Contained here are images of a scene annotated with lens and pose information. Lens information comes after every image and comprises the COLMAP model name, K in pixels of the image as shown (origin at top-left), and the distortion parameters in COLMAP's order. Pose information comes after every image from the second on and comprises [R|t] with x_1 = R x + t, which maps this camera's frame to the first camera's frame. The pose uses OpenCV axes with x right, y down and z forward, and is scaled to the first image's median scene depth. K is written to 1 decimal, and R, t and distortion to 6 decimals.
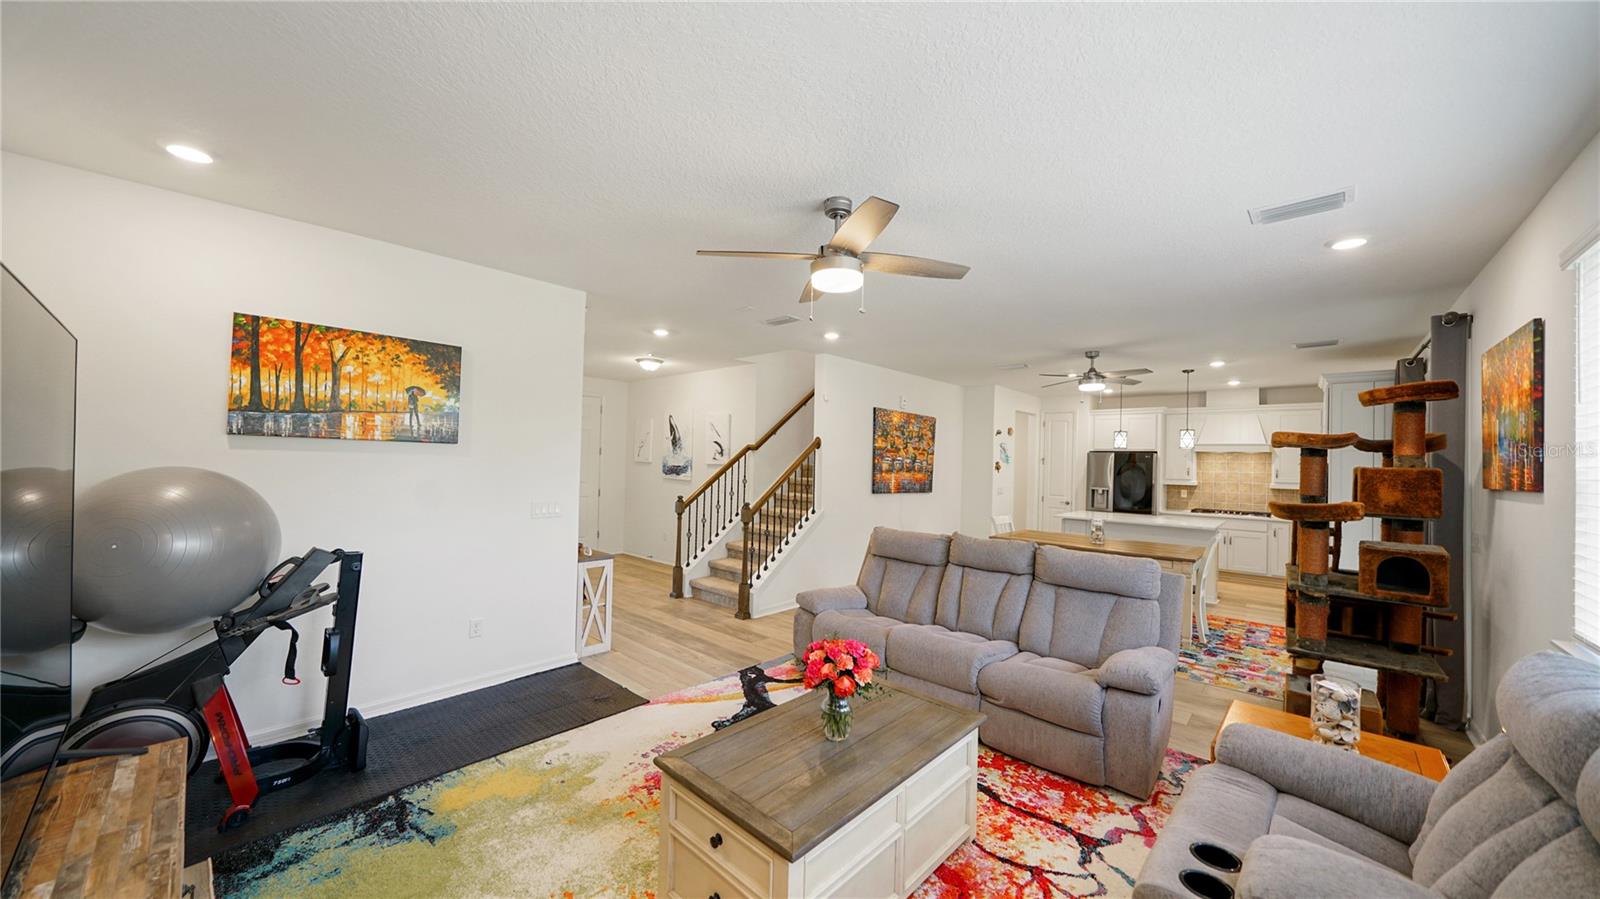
lens RADIAL K [[564.0, 0, 812.3], [0, 564.0, 459.4], [0, 0, 1]] dist [-0.004952, -0.000848]
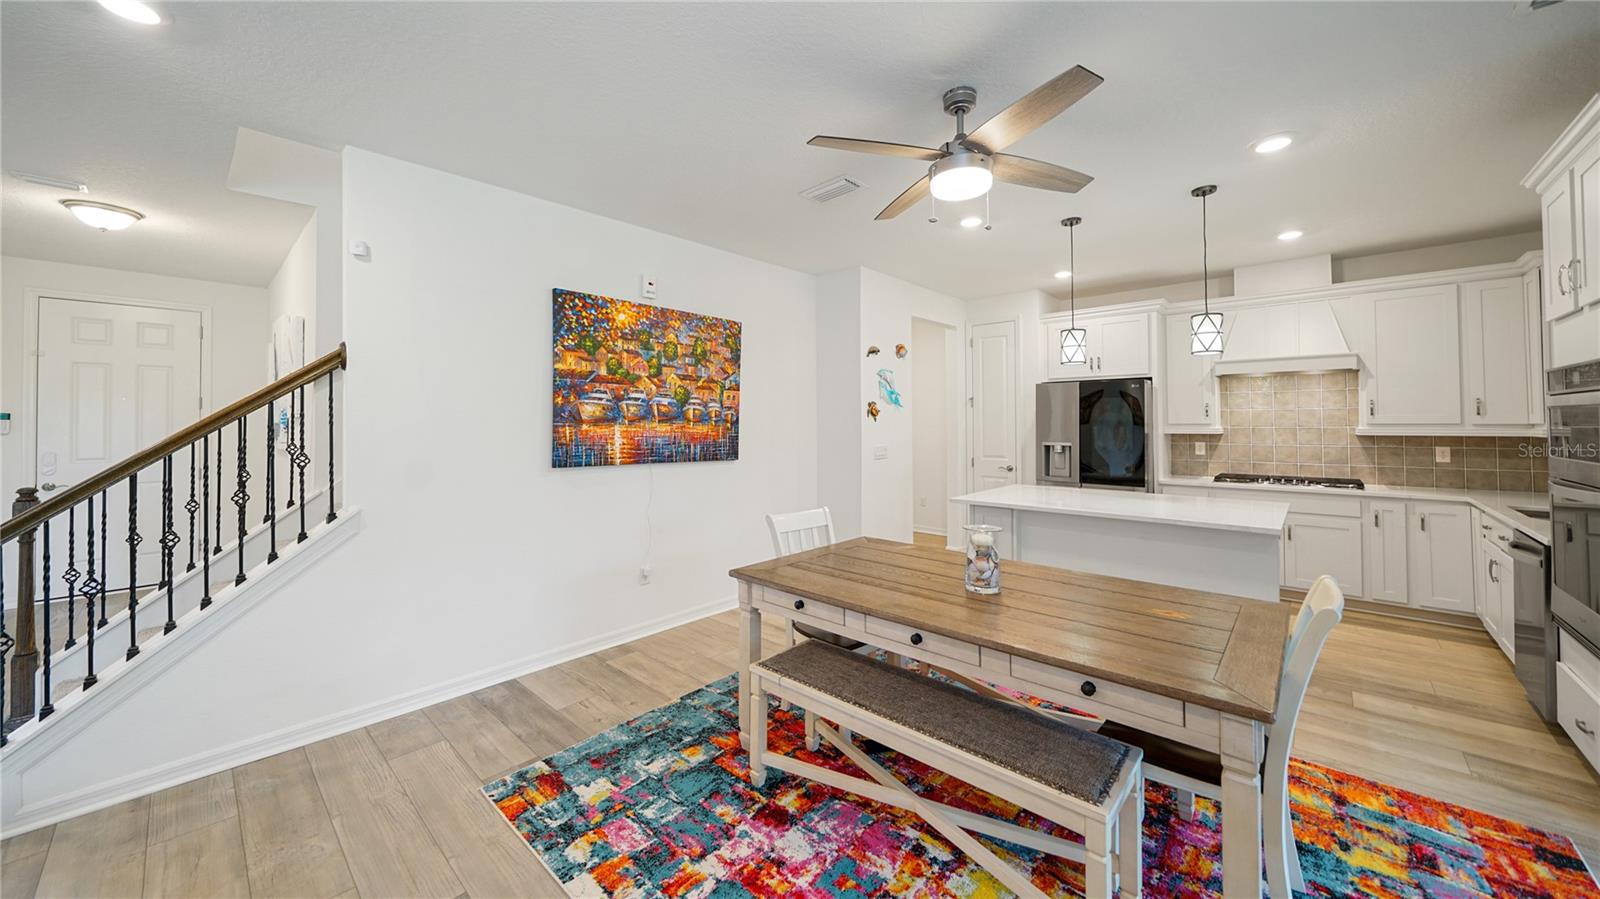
lens RADIAL K [[564.0, 0, 806.4], [0, 564.0, 414.9], [0, 0, 1]] dist [-0.004952, -0.000848]
pose [[0.999491, -0.027921, -0.015444, 0.329987], [0.027738, 0.999544, -0.011902, 0.027413], [0.015769, 0.011468, 0.999810, 0.516526]]
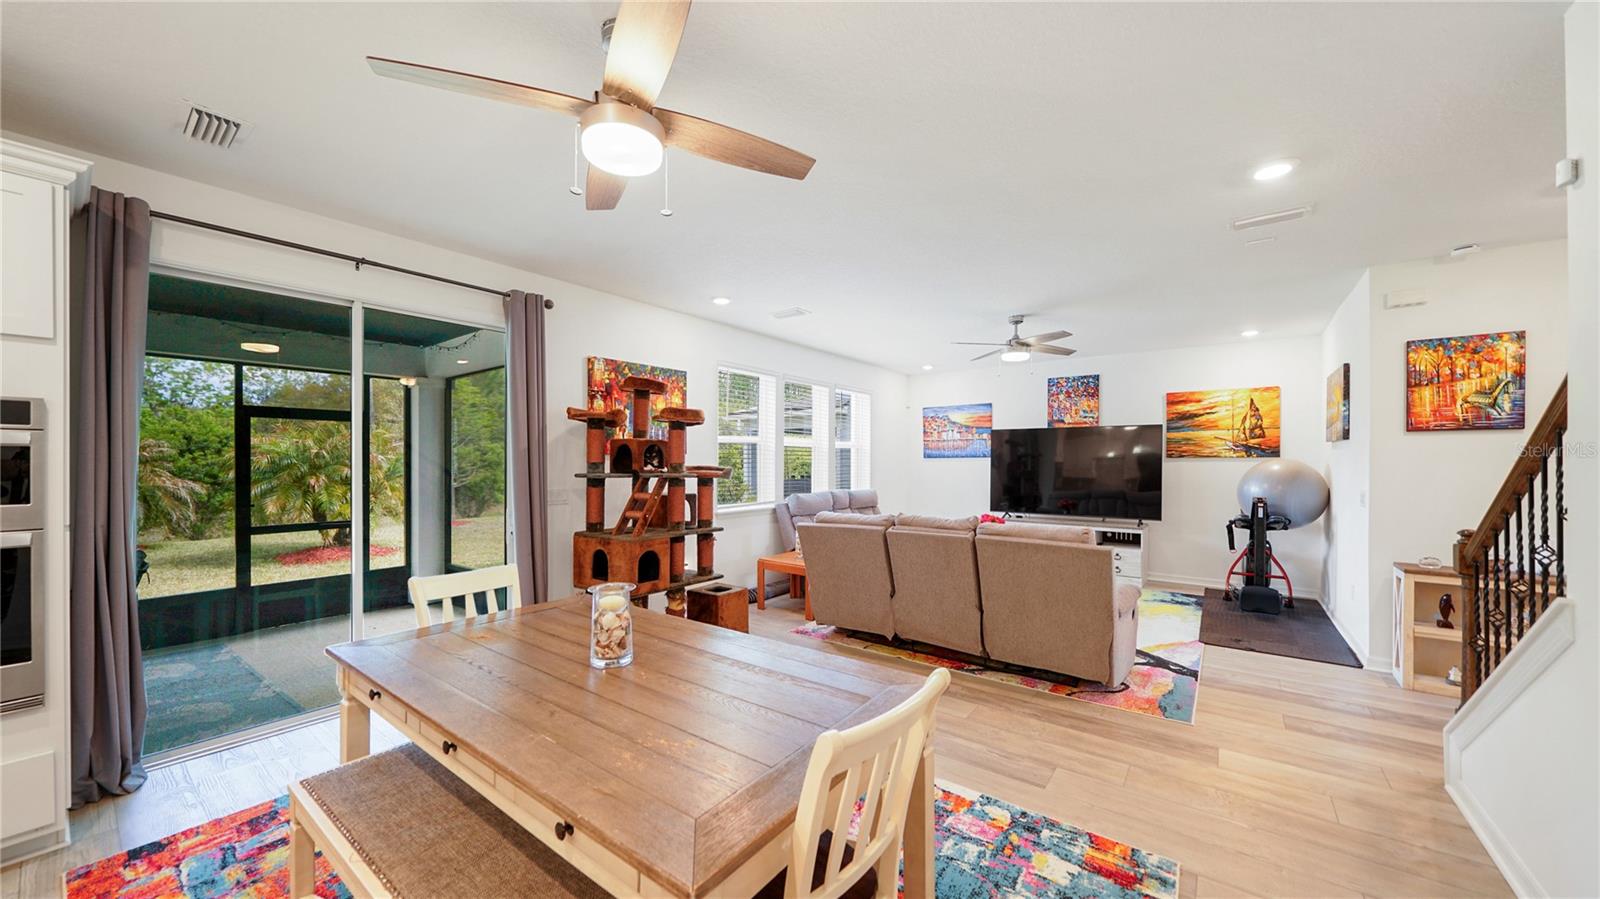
lens RADIAL K [[564.0, 0, 793.3], [0, 564.0, 466.9], [0, 0, 1]] dist [-0.004952, -0.000848]
pose [[-0.997501, -0.024319, -0.066328, 0.355913], [-0.024737, 0.999679, 0.005495, 0.029761], [0.066173, 0.007122, -0.997783, 1.100799]]
